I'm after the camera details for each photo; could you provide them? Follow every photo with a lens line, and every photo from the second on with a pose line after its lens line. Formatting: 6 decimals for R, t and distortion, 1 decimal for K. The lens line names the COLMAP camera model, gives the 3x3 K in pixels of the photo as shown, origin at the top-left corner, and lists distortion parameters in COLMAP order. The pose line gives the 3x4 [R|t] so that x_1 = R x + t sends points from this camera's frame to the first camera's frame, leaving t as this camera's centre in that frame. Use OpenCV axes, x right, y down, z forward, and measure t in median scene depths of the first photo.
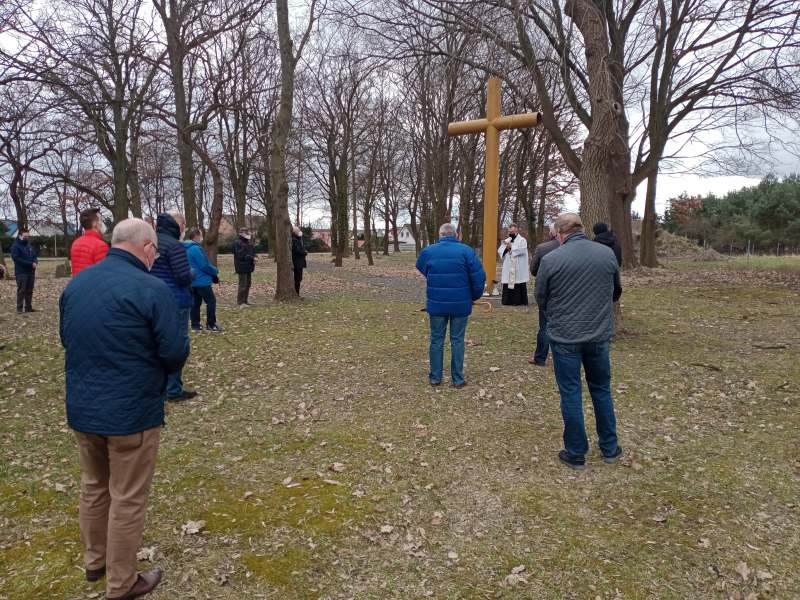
lens RADIAL K [[626.8, 0, 400.0], [0, 626.8, 300.0], [0, 0, 1]] dist [0.071239, -0.004015]
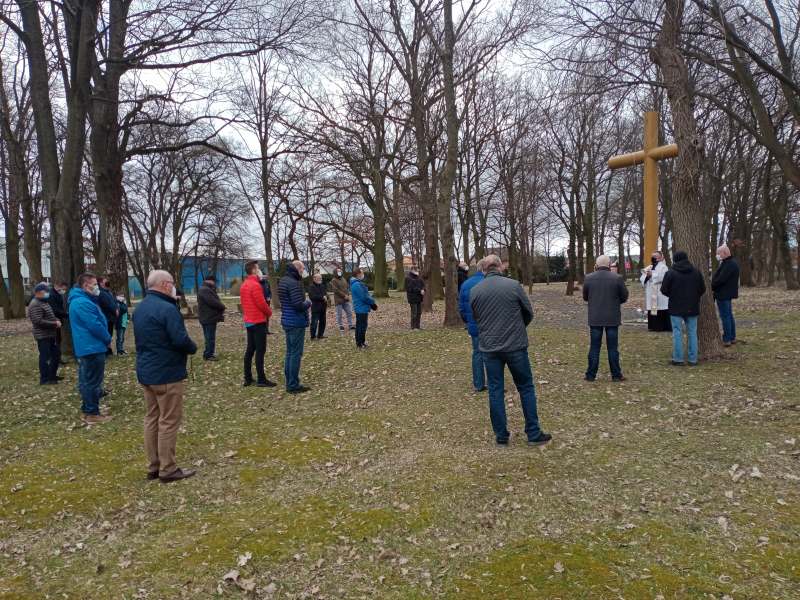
lens RADIAL K [[626.8, 0, 400.0], [0, 626.8, 300.0], [0, 0, 1]] dist [0.071239, -0.004015]
pose [[0.915188, -0.013195, -0.402811, 0.093889], [-0.005430, 0.998970, -0.045060, 0.002525], [0.402991, 0.043426, 0.914173, -0.046641]]
